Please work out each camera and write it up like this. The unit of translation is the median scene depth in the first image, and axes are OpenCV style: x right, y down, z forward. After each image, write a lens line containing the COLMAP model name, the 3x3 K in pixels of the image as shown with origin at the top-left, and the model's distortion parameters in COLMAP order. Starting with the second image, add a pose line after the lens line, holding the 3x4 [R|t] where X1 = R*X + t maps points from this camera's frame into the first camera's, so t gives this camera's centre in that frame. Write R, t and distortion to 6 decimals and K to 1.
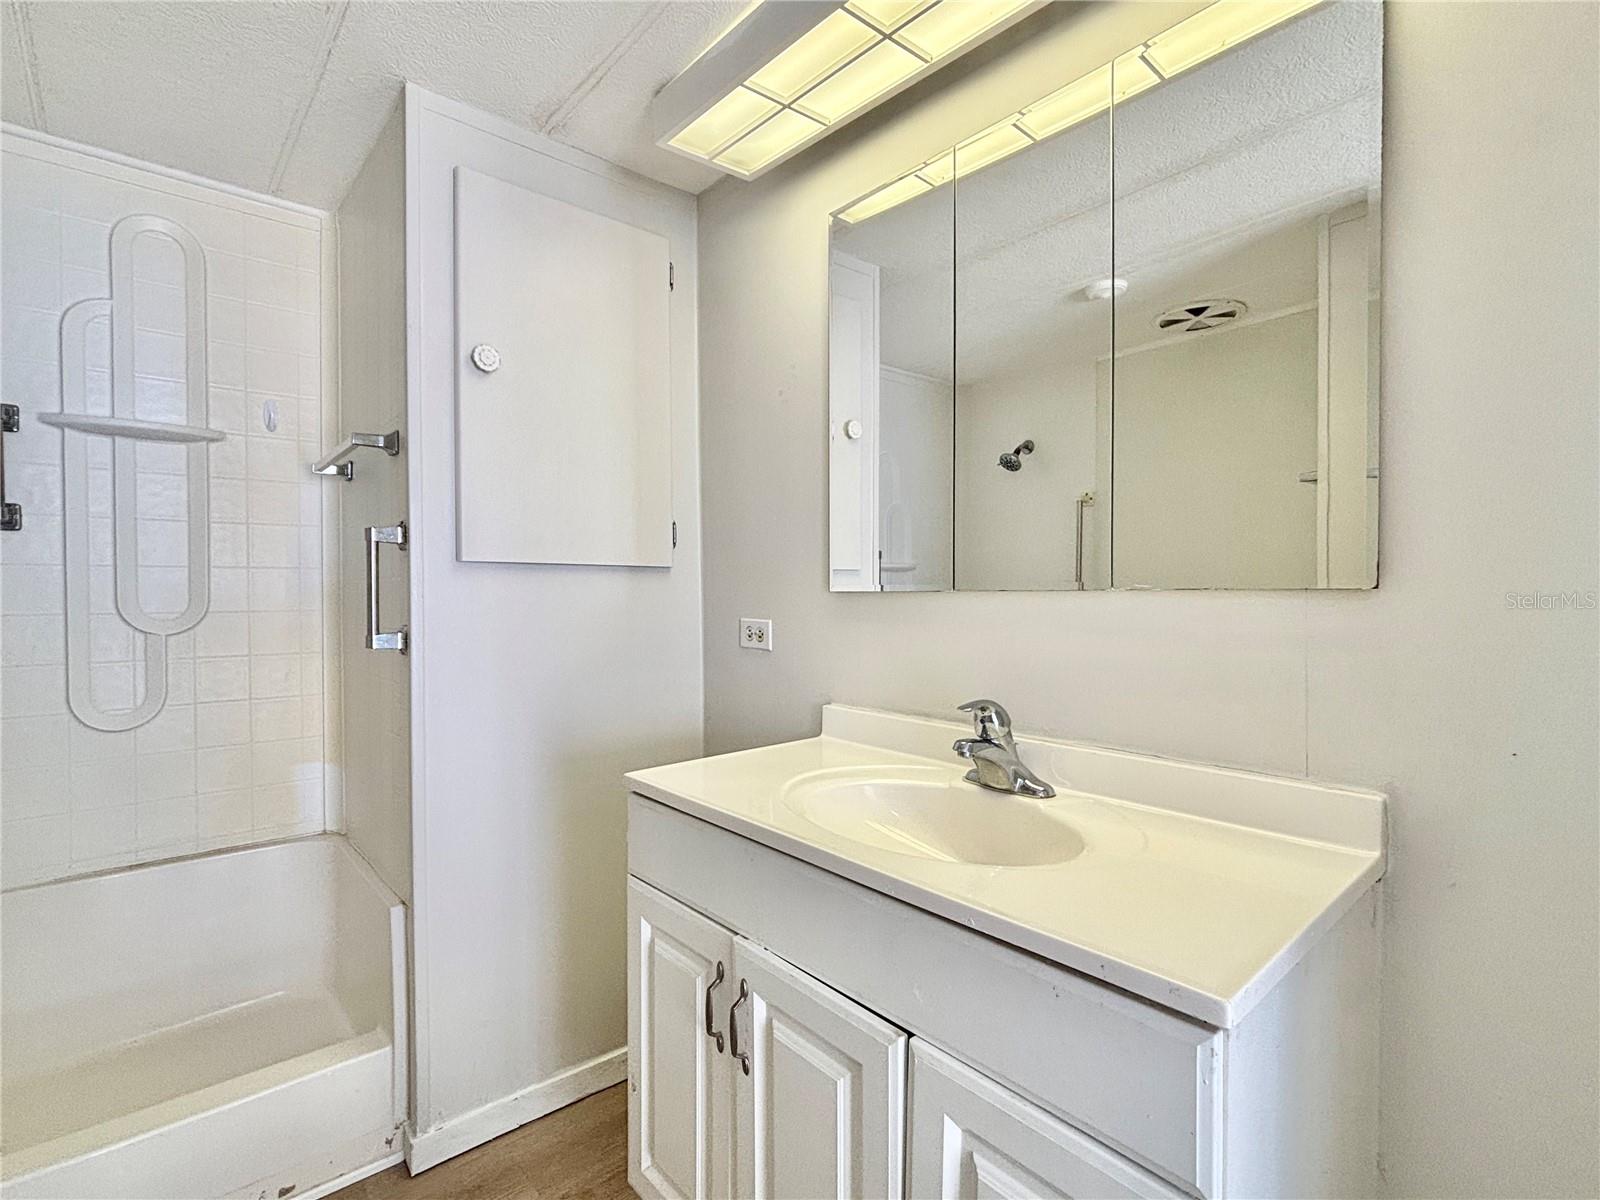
lens RADIAL K [[765.9, 0, 800.0], [0, 765.9, 600.0], [0, 0, 1]] dist [-0.000012, 0.000082]
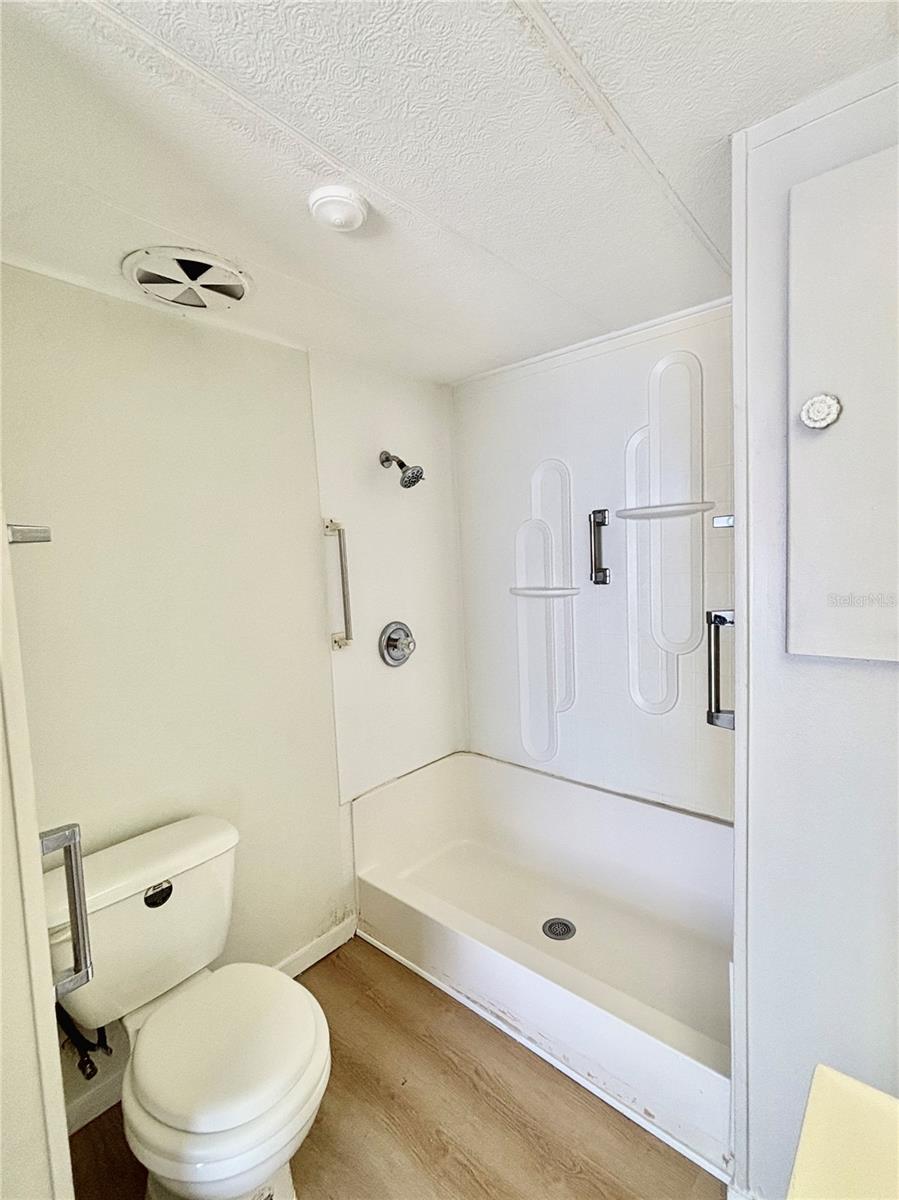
lens RADIAL K [[534.2, 0, 449.5], [0, 534.2, 600.0], [0, 0, 1]] dist [0.000440, -0.009190]
pose [[0.133179, 0.081941, -0.987699, 0.104687], [0.032280, 0.995689, 0.086956, -0.166283], [0.990566, -0.043463, 0.129960, 0.489747]]
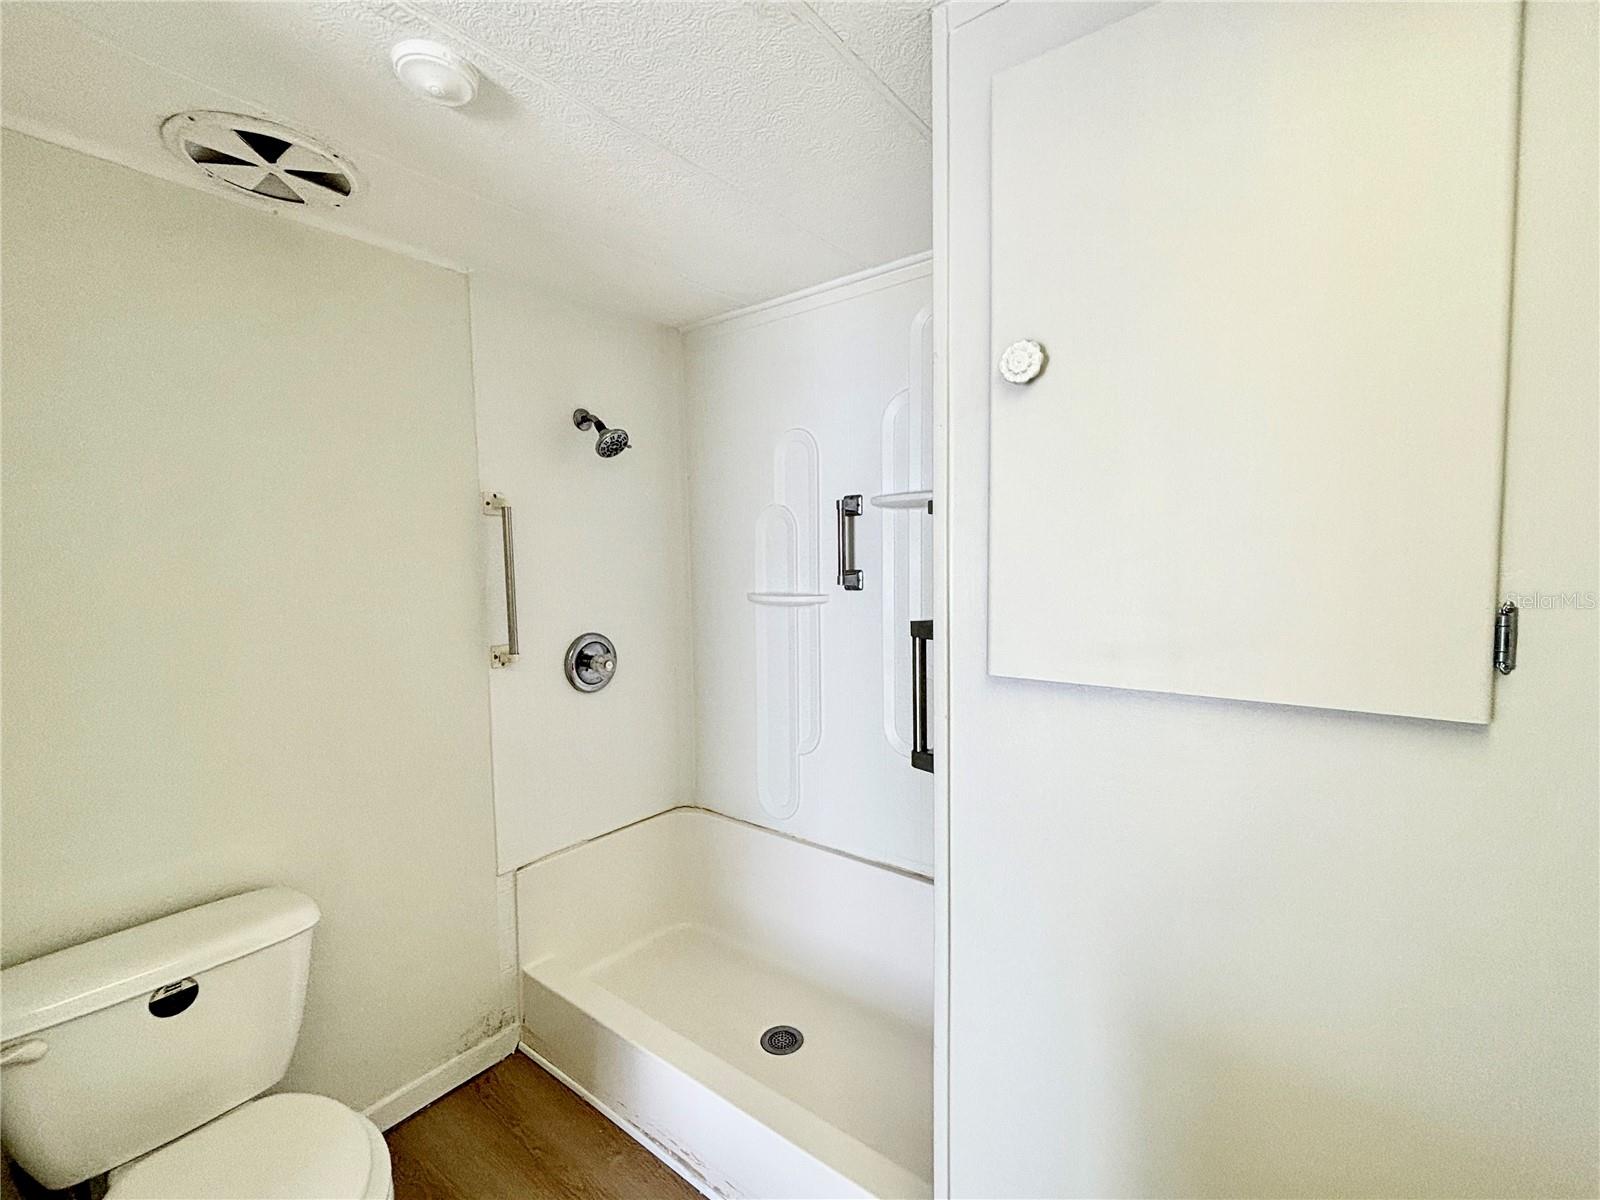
lens RADIAL K [[678.7, 0, 800.0], [0, 678.7, 600.0], [0, 0, 1]] dist [-0.013619, 0.000458]
pose [[0.196657, 0.062153, -0.978500, 0.104382], [0.002115, 0.997960, 0.063814, -0.145427], [0.980470, -0.014619, 0.196124, 0.656786]]
